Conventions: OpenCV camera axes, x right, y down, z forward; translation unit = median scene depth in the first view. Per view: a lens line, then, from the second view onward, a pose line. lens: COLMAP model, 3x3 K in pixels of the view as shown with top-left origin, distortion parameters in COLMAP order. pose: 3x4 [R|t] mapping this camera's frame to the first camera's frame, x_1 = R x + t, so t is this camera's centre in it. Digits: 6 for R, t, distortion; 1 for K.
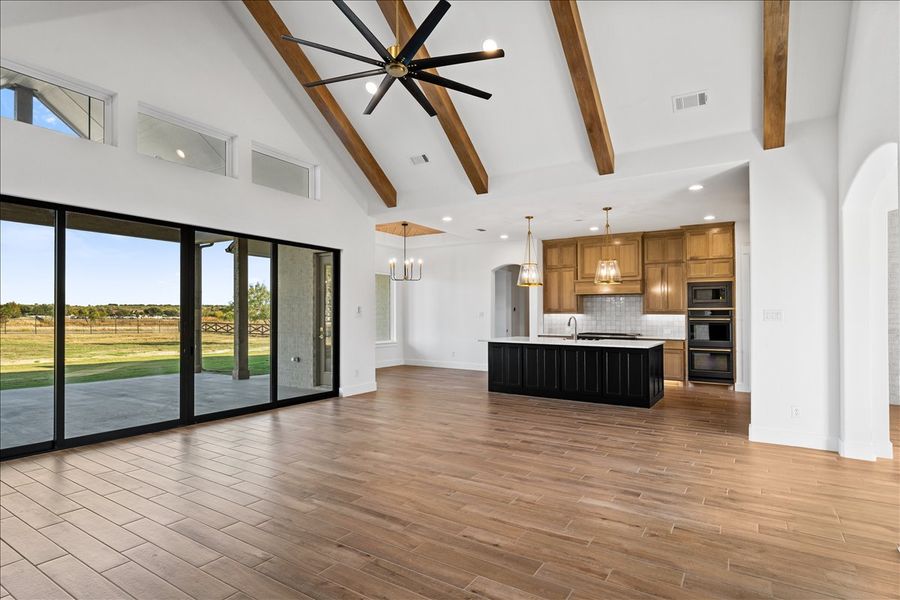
lens RADIAL K [[471.9, 0, 464.1], [0, 471.9, 306.1], [0, 0, 1]] dist [-0.004347, 0.000350]
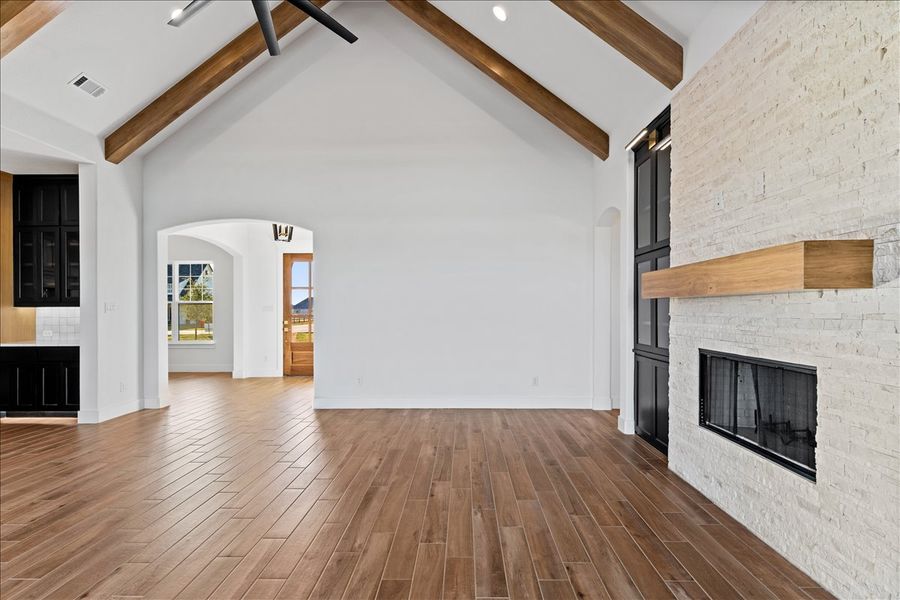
lens RADIAL K [[433.0, 0, 457.3], [0, 433.0, 315.3], [0, 0, 1]] dist [-0.002483, -0.000383]
pose [[-0.512801, -0.016020, 0.858358, -0.612177], [-0.015294, 0.999838, 0.009524, 0.016204], [-0.858371, -0.008244, -0.512963, 0.746226]]
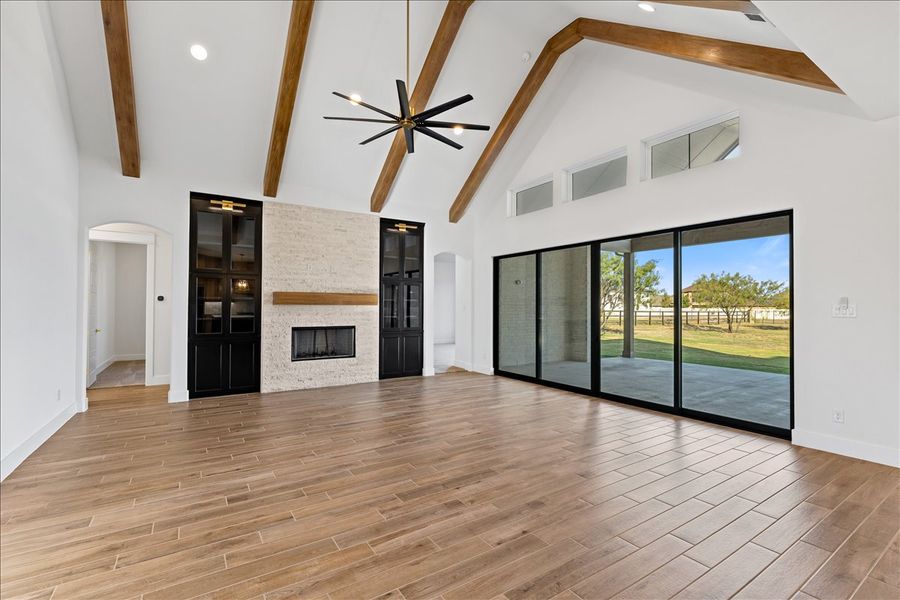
lens RADIAL K [[408.0, 0, 445.4], [0, 408.0, 302.5], [0, 0, 1]] dist [0.000579, -0.002153]
pose [[-0.443817, -0.018960, -0.895917, 0.584005], [0.008341, 0.999645, -0.025287, 0.021728], [0.896079, -0.018696, -0.443502, 1.121925]]
